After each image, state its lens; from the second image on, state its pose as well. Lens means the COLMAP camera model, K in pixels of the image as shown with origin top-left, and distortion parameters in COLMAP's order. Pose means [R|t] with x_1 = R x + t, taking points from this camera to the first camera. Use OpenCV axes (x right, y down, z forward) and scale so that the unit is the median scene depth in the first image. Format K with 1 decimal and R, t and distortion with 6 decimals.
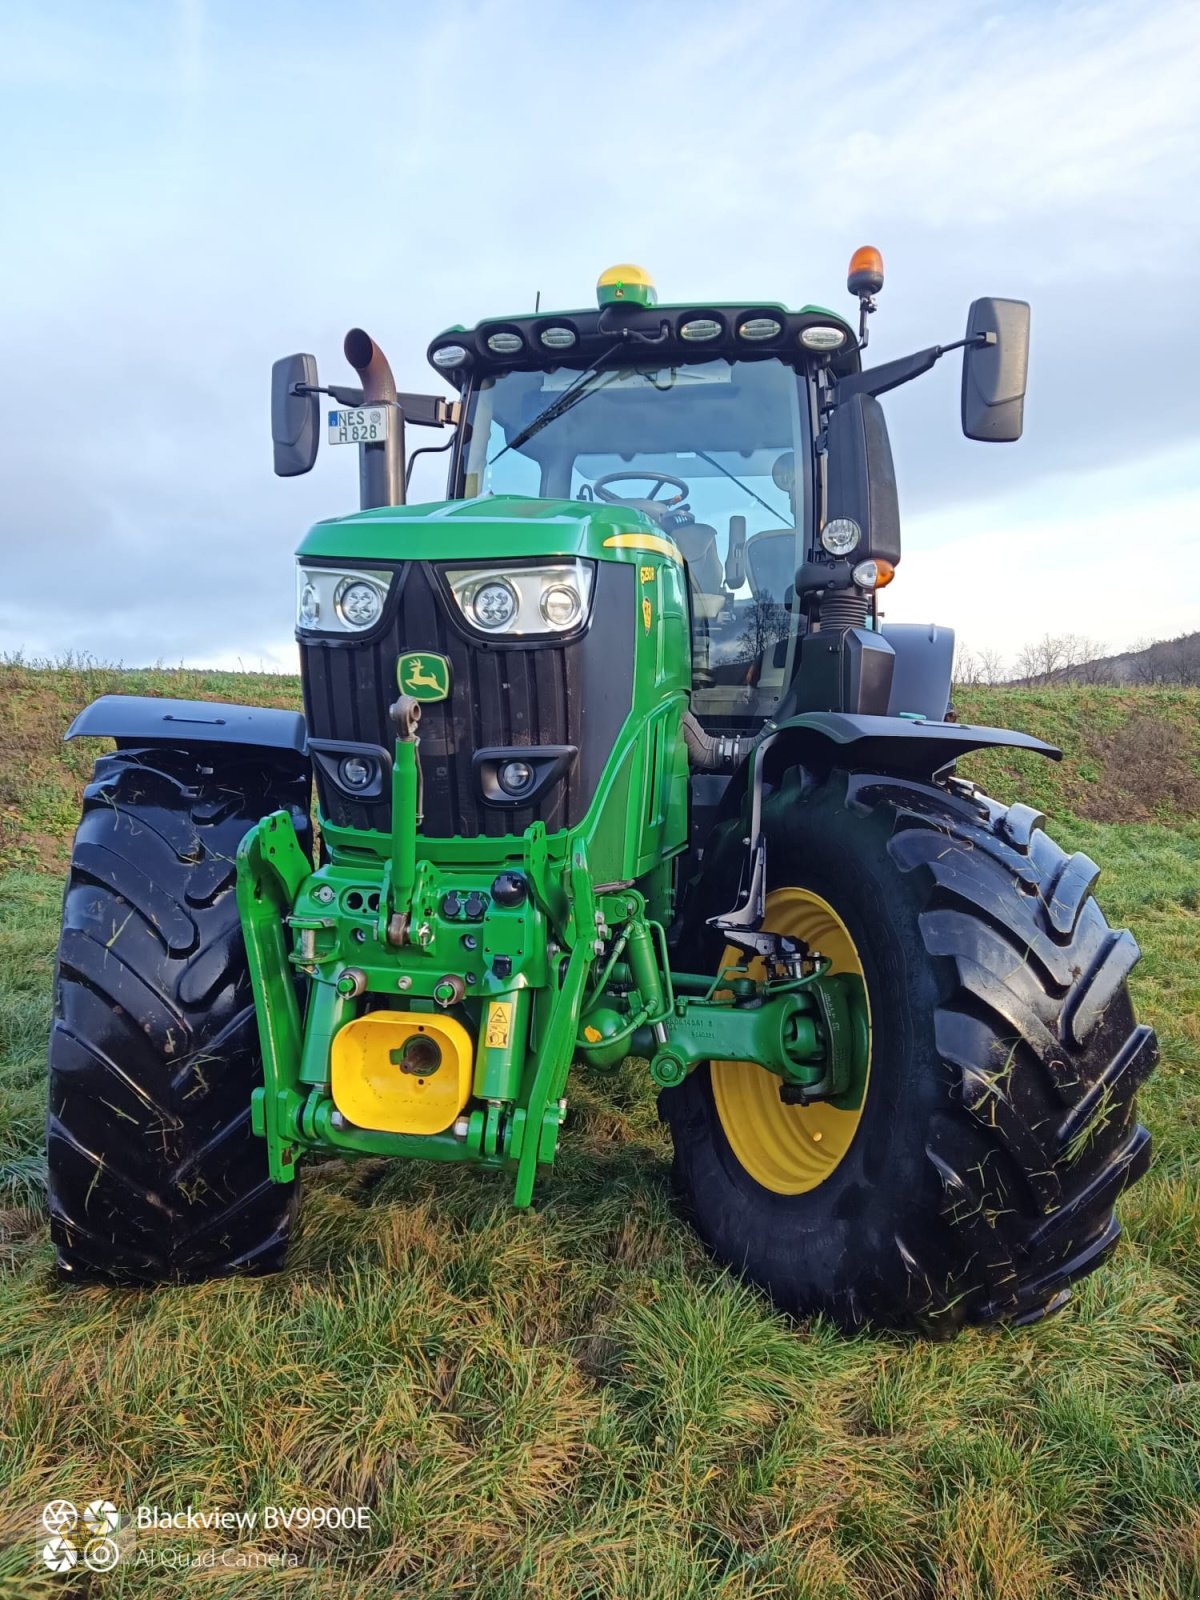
lens RADIAL K [[1204.0, 0, 600.0], [0, 1204.0, 800.0], [0, 0, 1]] dist [0.000088, 0.117306]
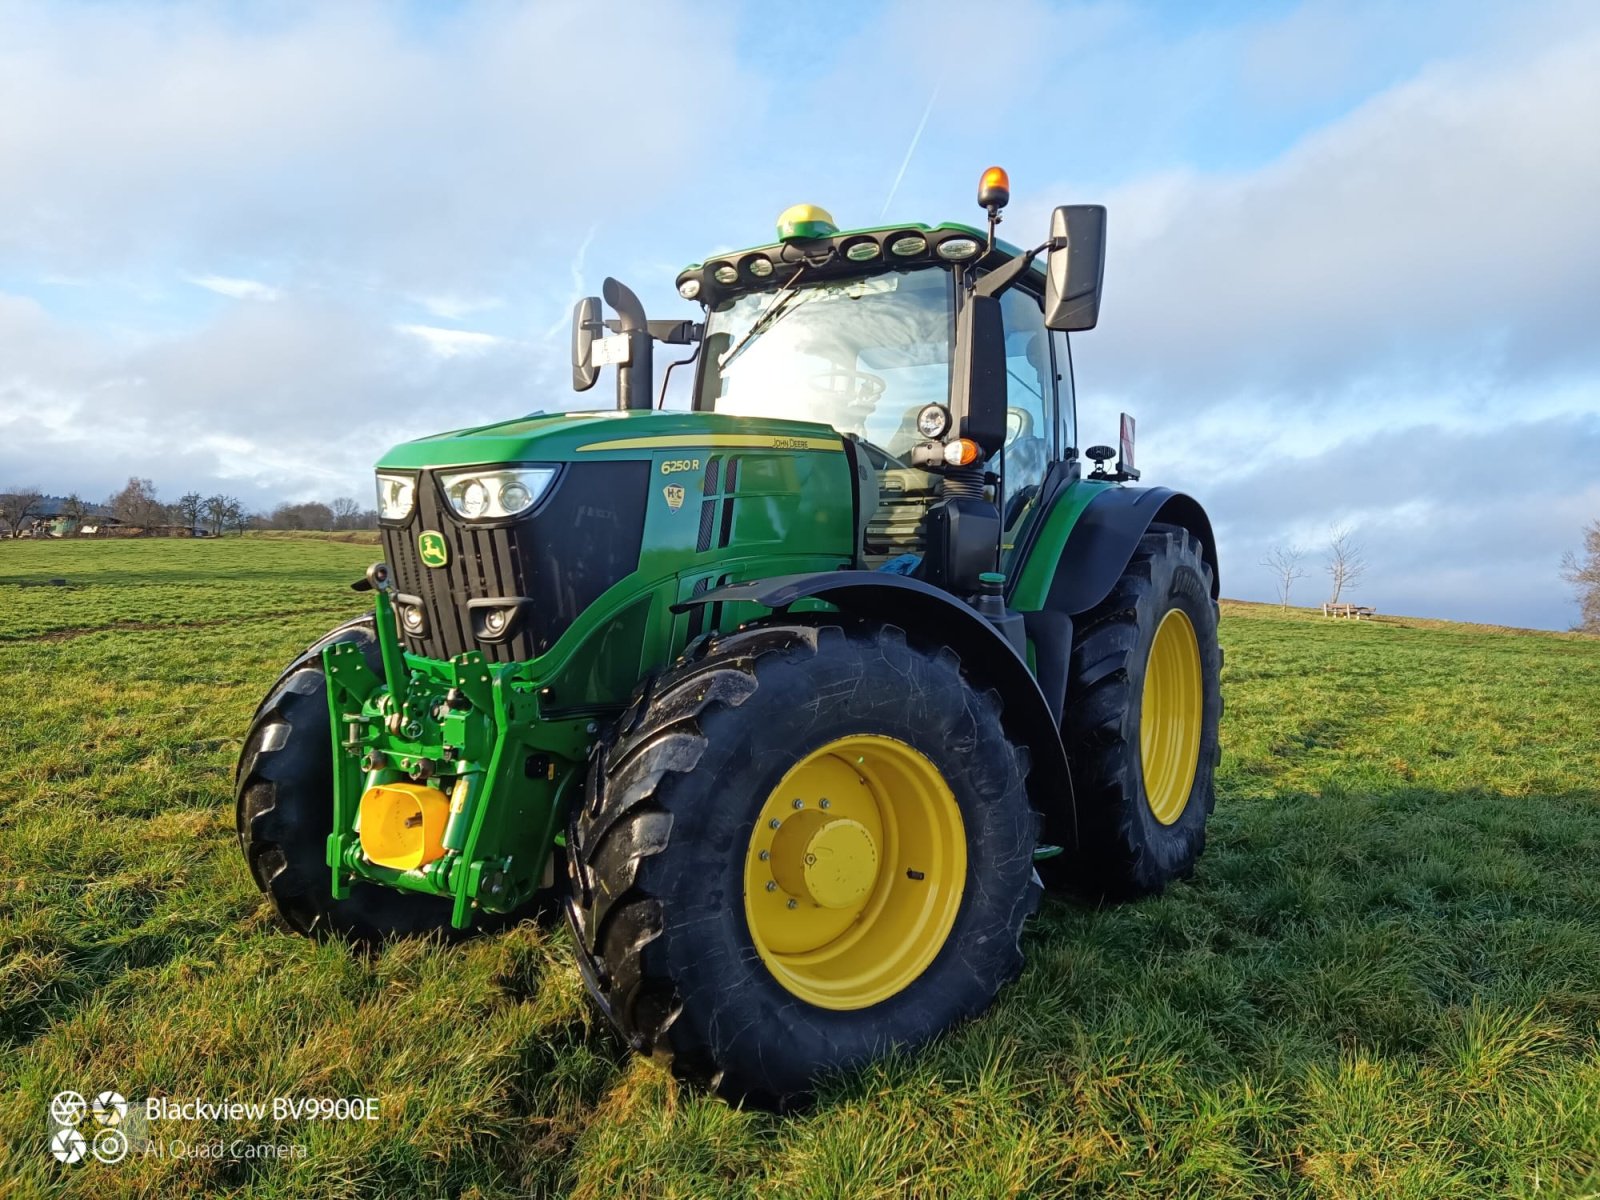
lens RADIAL K [[1283.1, 0, 801.1], [0, 1283.1, 553.1], [0, 0, 1]] dist [0.080054, 0.000460]
pose [[0.928657, -0.011693, -0.370756, 0.534877], [-0.023745, 0.995579, -0.090876, 0.020684], [0.370180, 0.093196, 0.924273, -0.168190]]
